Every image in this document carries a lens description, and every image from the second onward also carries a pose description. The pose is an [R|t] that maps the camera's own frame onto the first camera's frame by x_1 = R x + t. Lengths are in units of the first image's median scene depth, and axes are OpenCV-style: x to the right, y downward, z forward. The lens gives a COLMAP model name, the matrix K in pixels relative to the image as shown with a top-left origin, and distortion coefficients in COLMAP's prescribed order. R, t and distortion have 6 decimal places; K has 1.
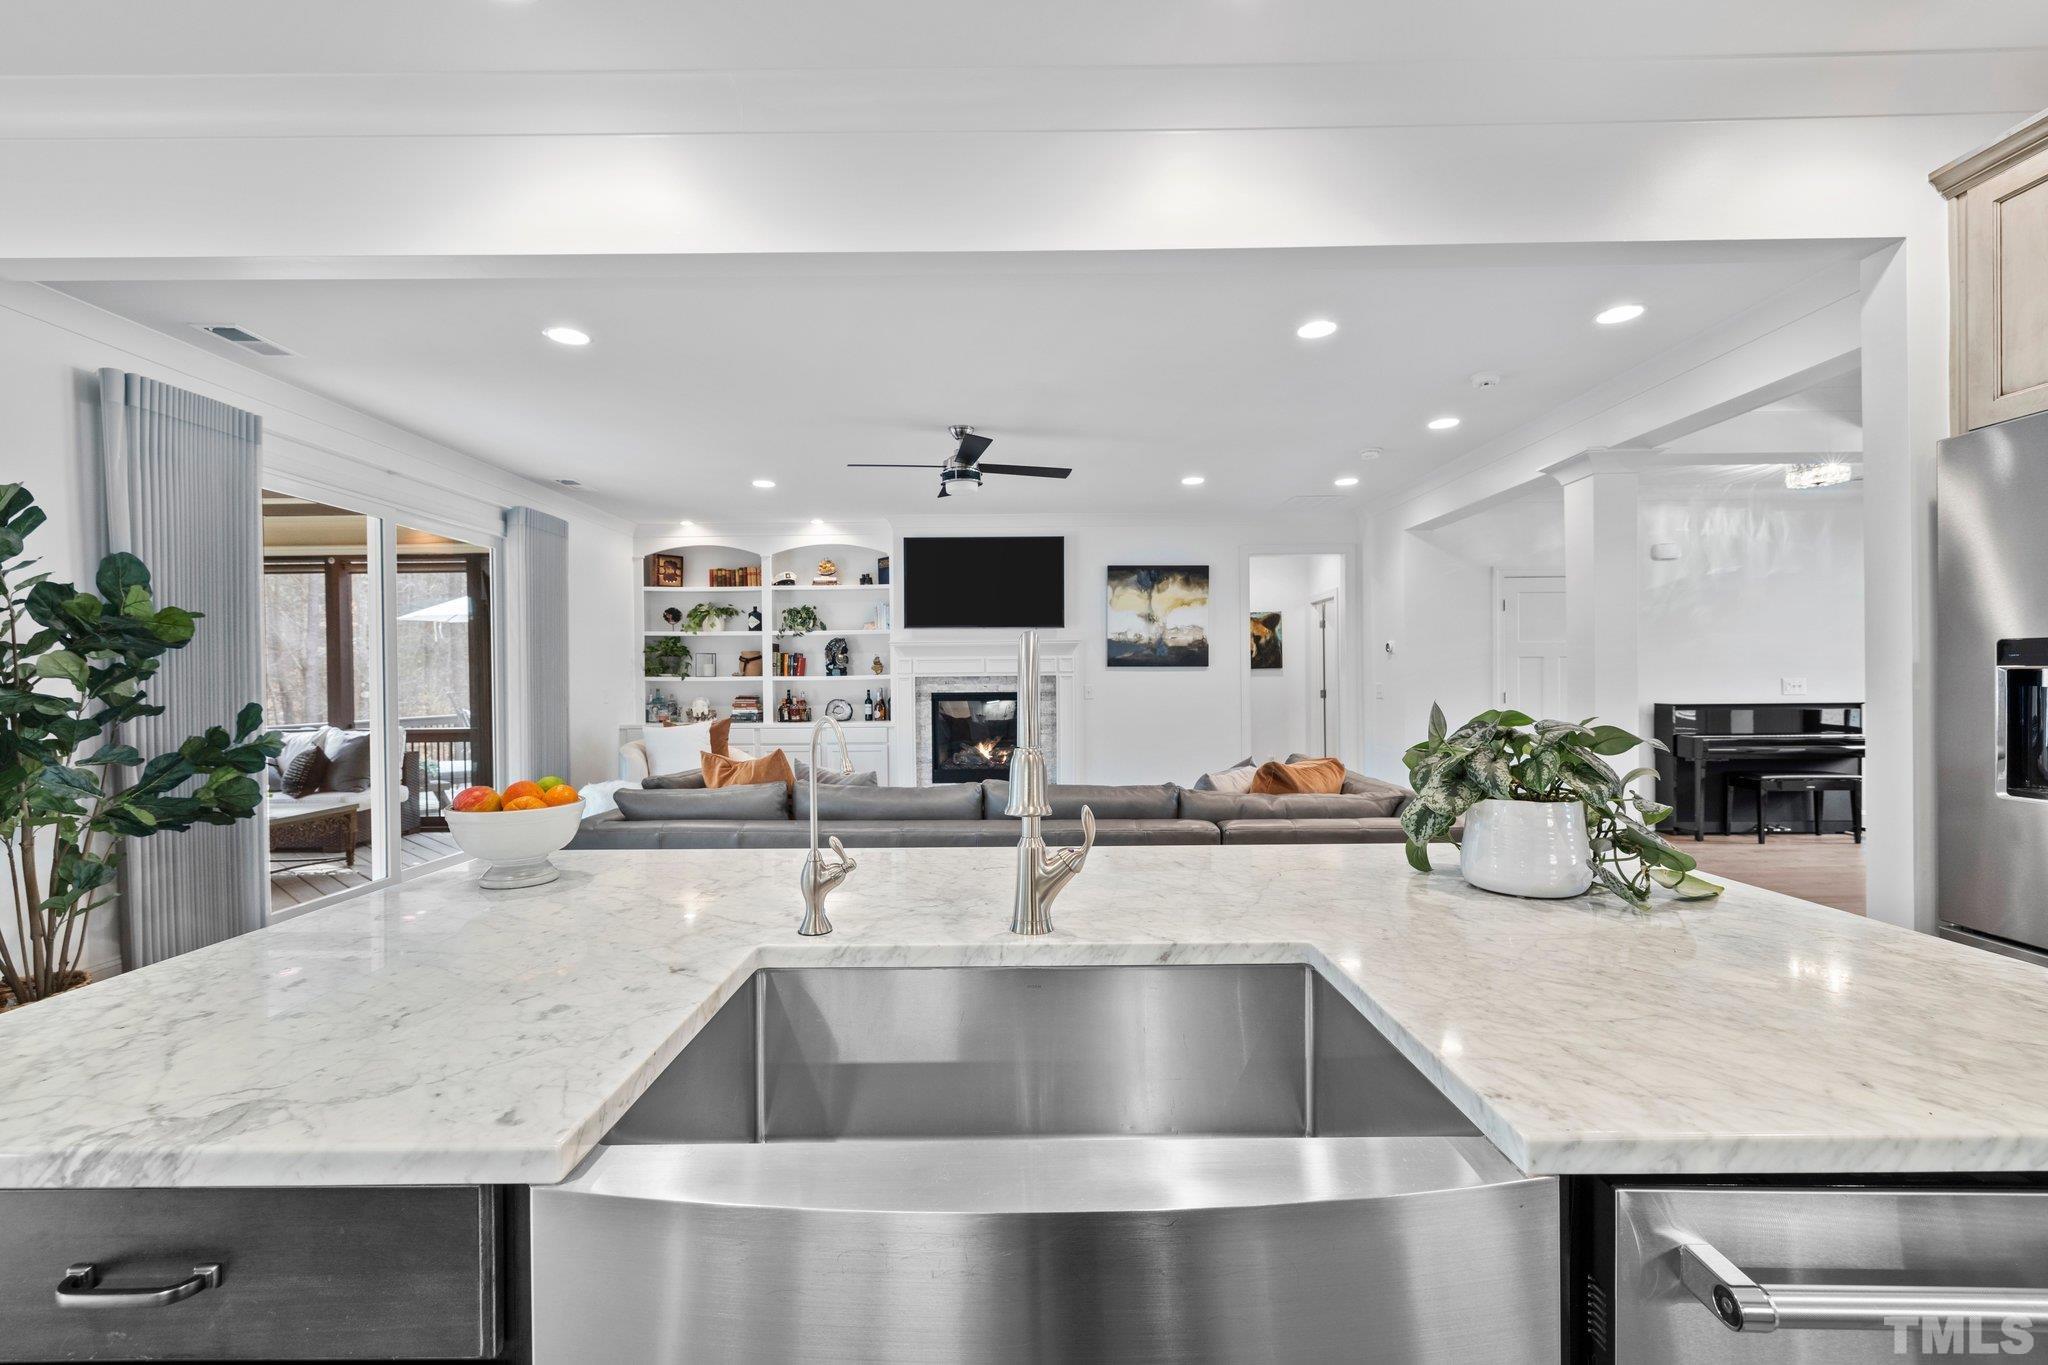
lens RADIAL K [[855.0, 0, 1015.1], [0, 855.0, 682.4], [0, 0, 1]] dist [-0.000774, 0.001968]
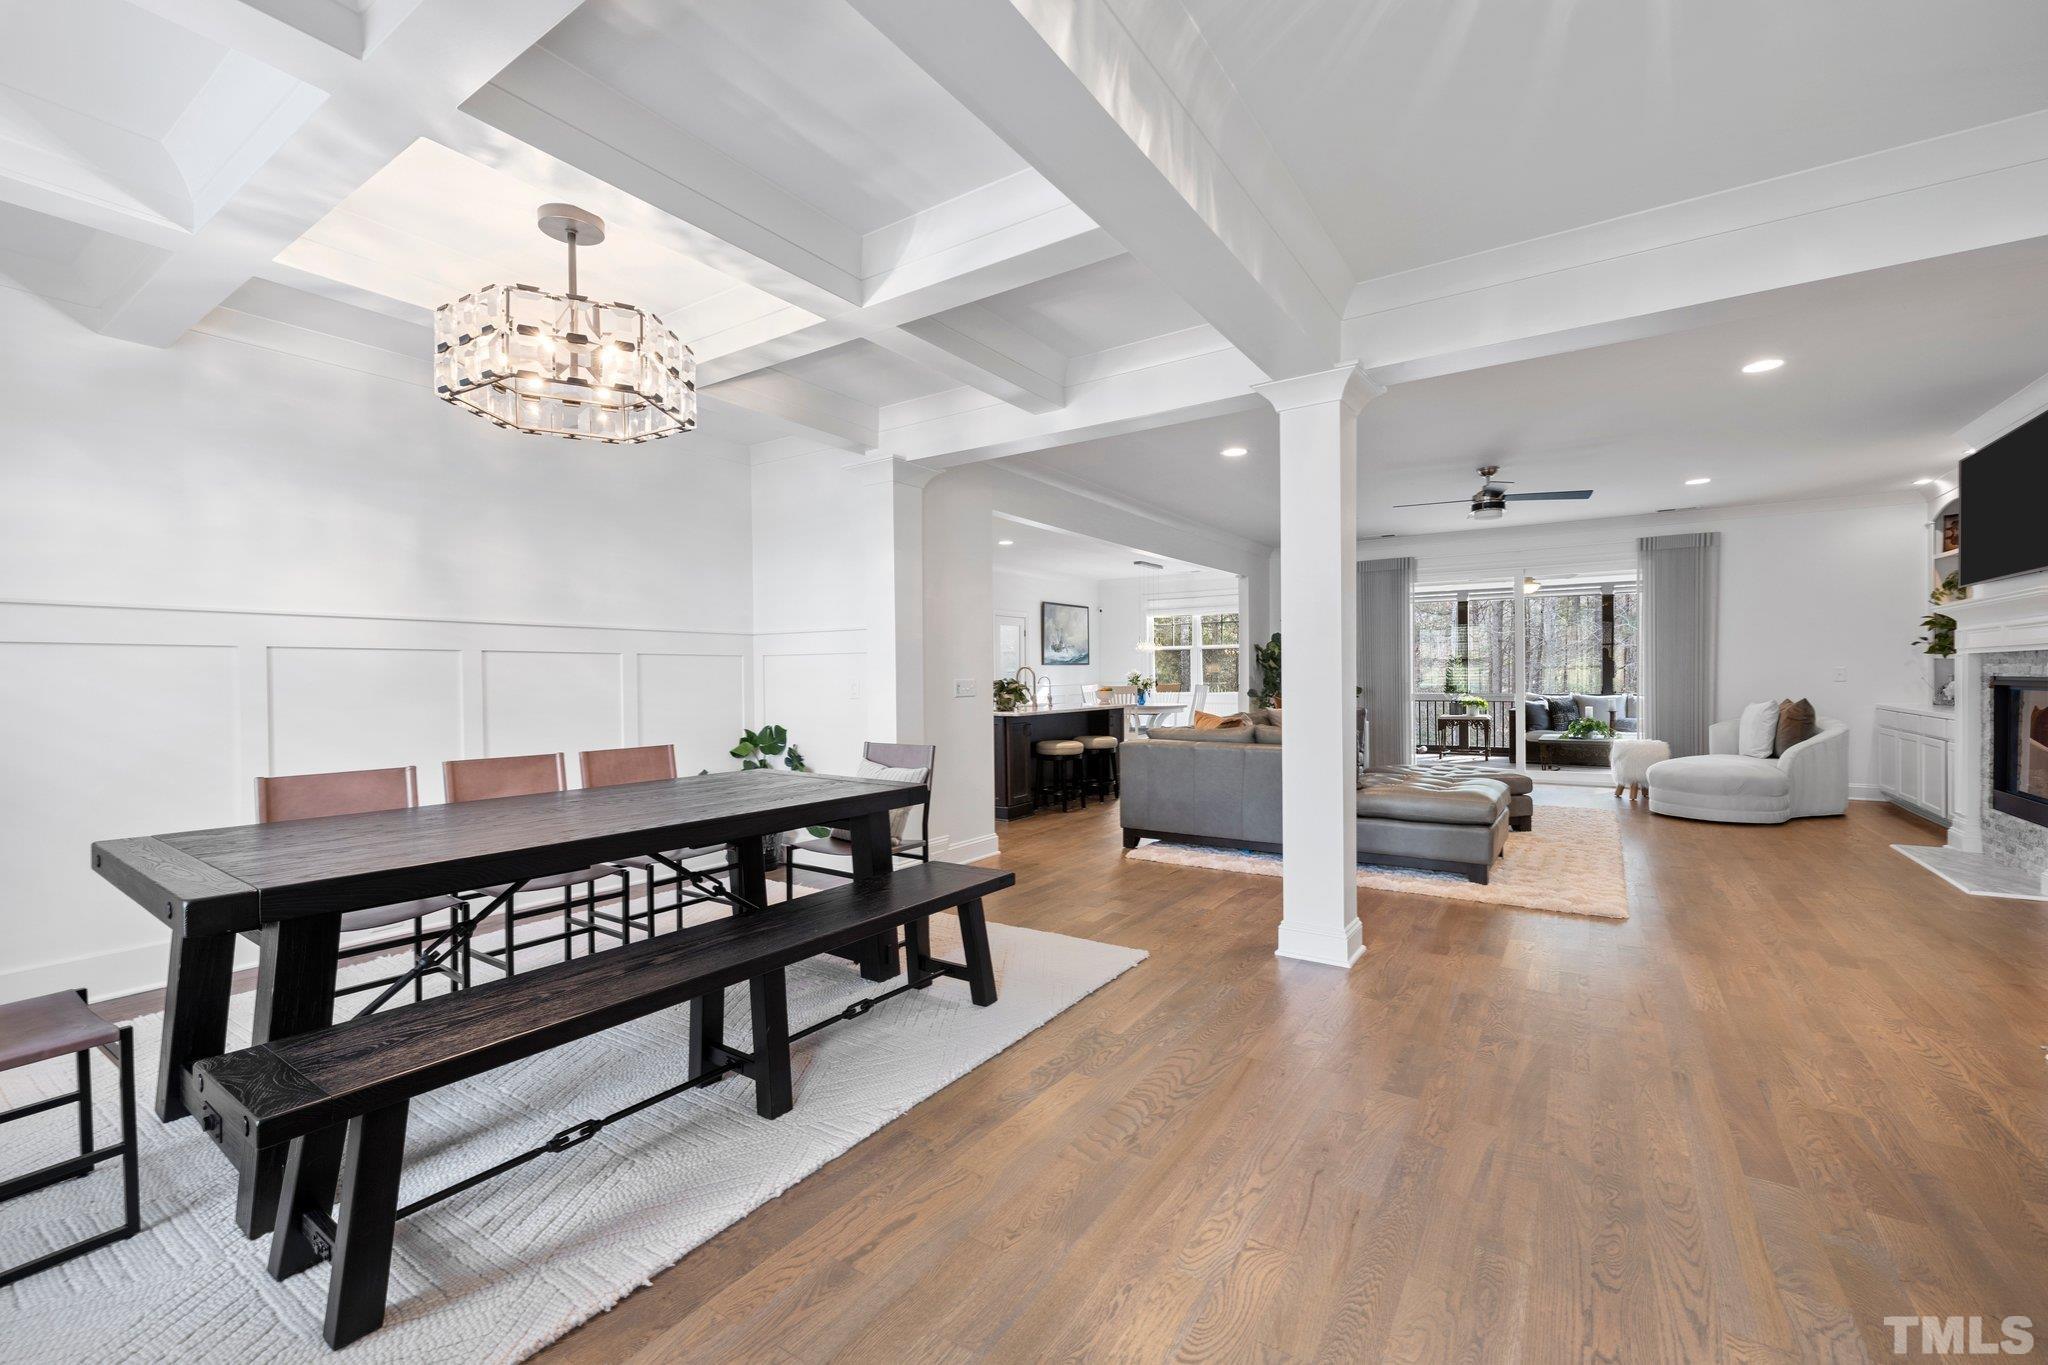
lens RADIAL K [[855.0, 0, 1010.1], [0, 855.0, 687.8], [0, 0, 1]] dist [-0.000774, 0.001968]
pose [[-0.563436, 0.025990, -0.825751, 0.906396], [0.012710, 0.999659, 0.022791, -0.005089], [0.826062, 0.002346, -0.563574, 0.740163]]
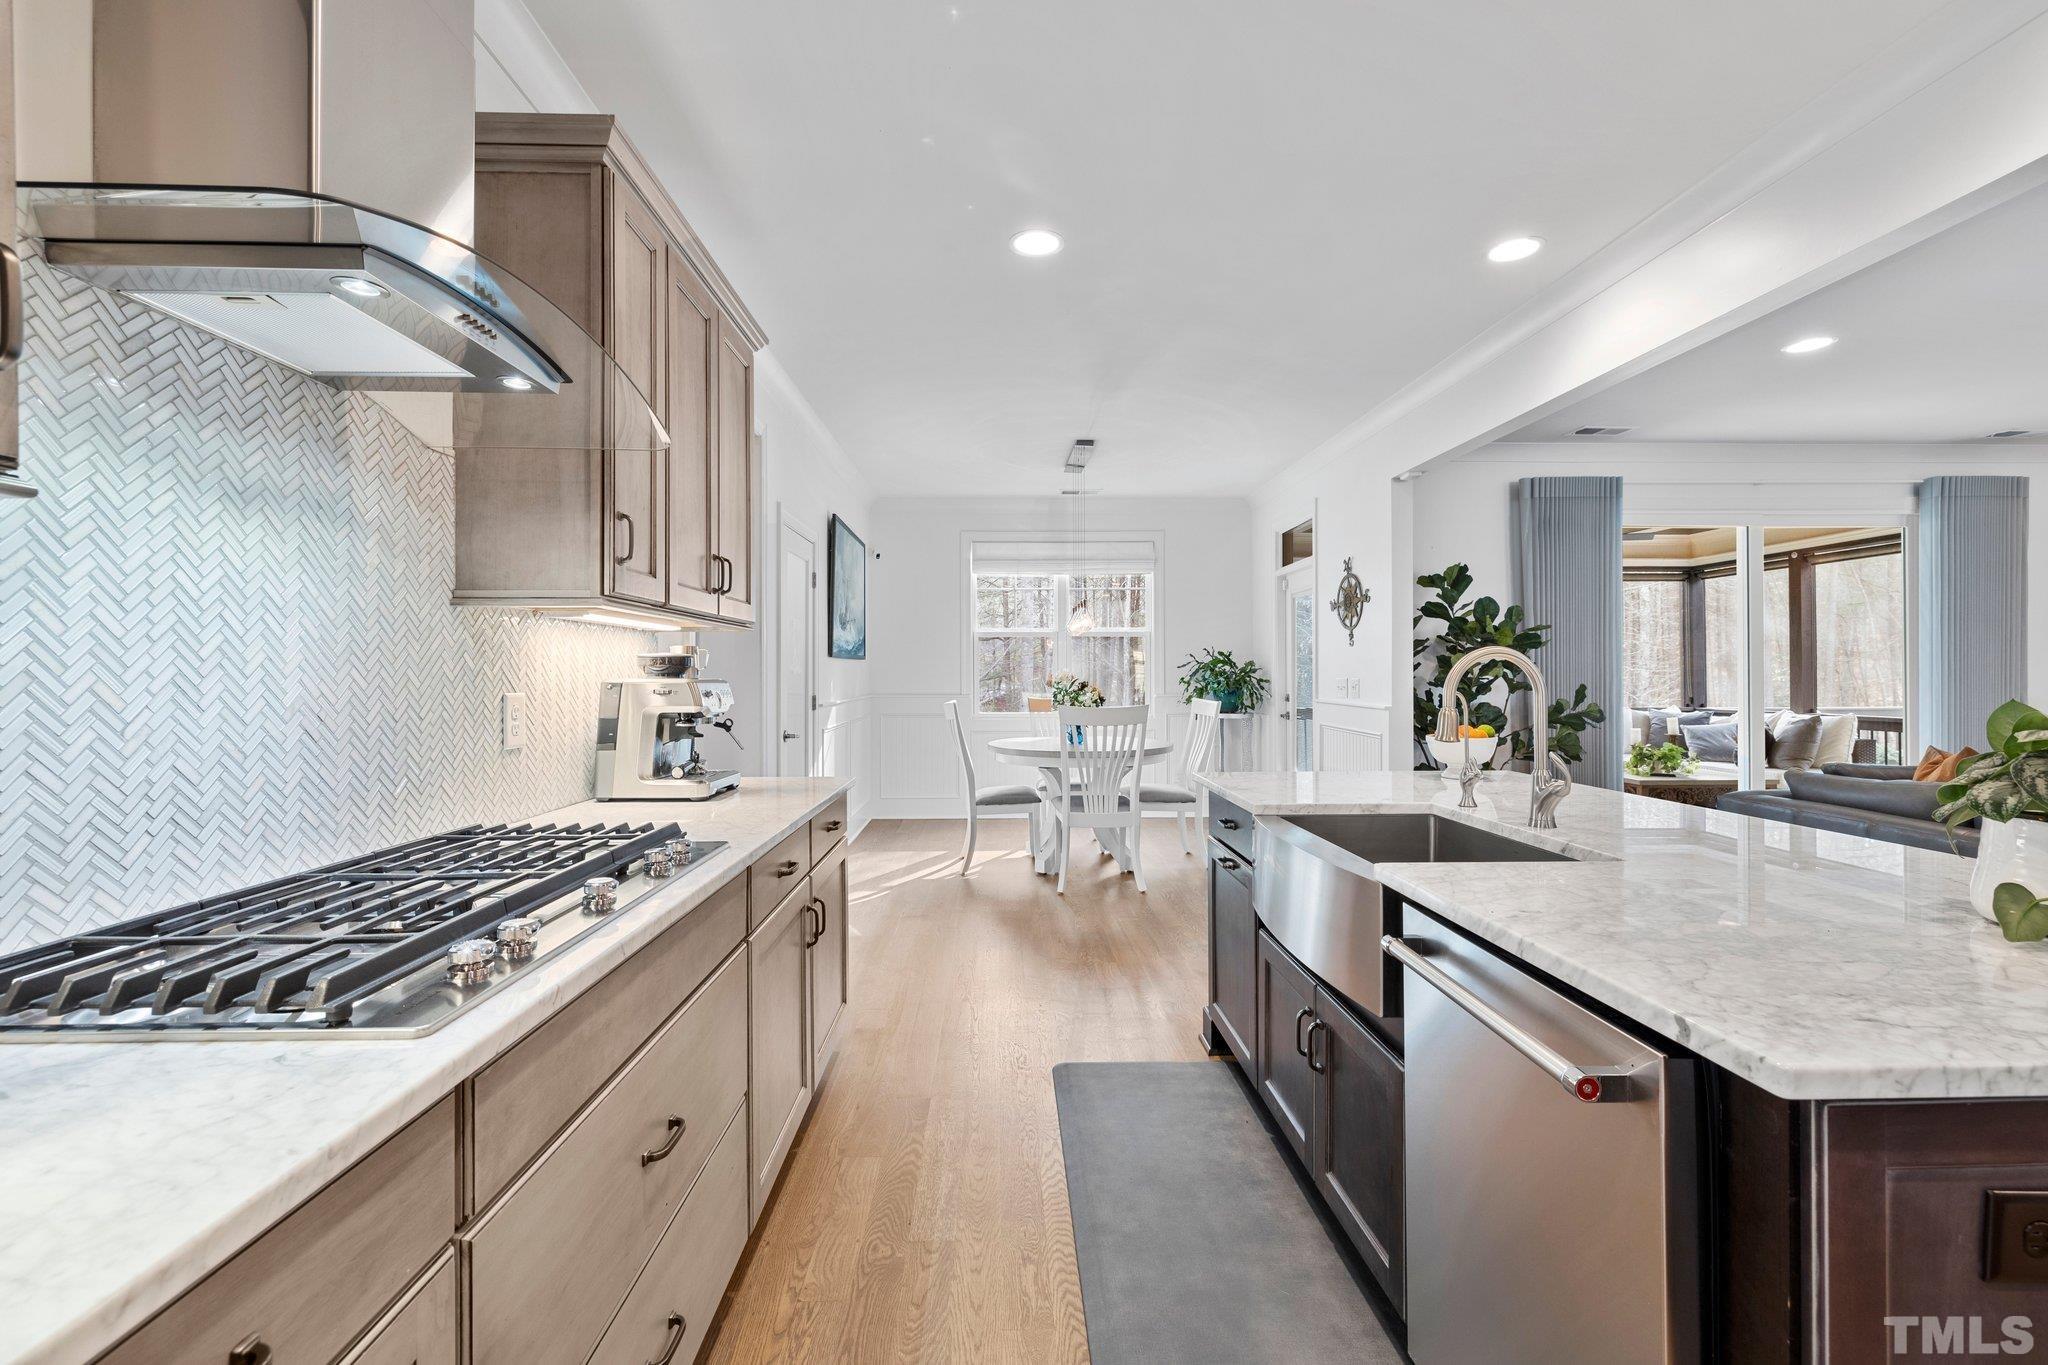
lens RADIAL K [[855.0, 0, 1019.1], [0, 855.0, 670.2], [0, 0, 1]] dist [-0.000774, 0.001968]
pose [[0.031347, 0.003756, -0.999502, 0.241820], [-0.000122, 0.999993, 0.003754, -0.002160], [0.999509, 0.000004, 0.031347, -0.005630]]
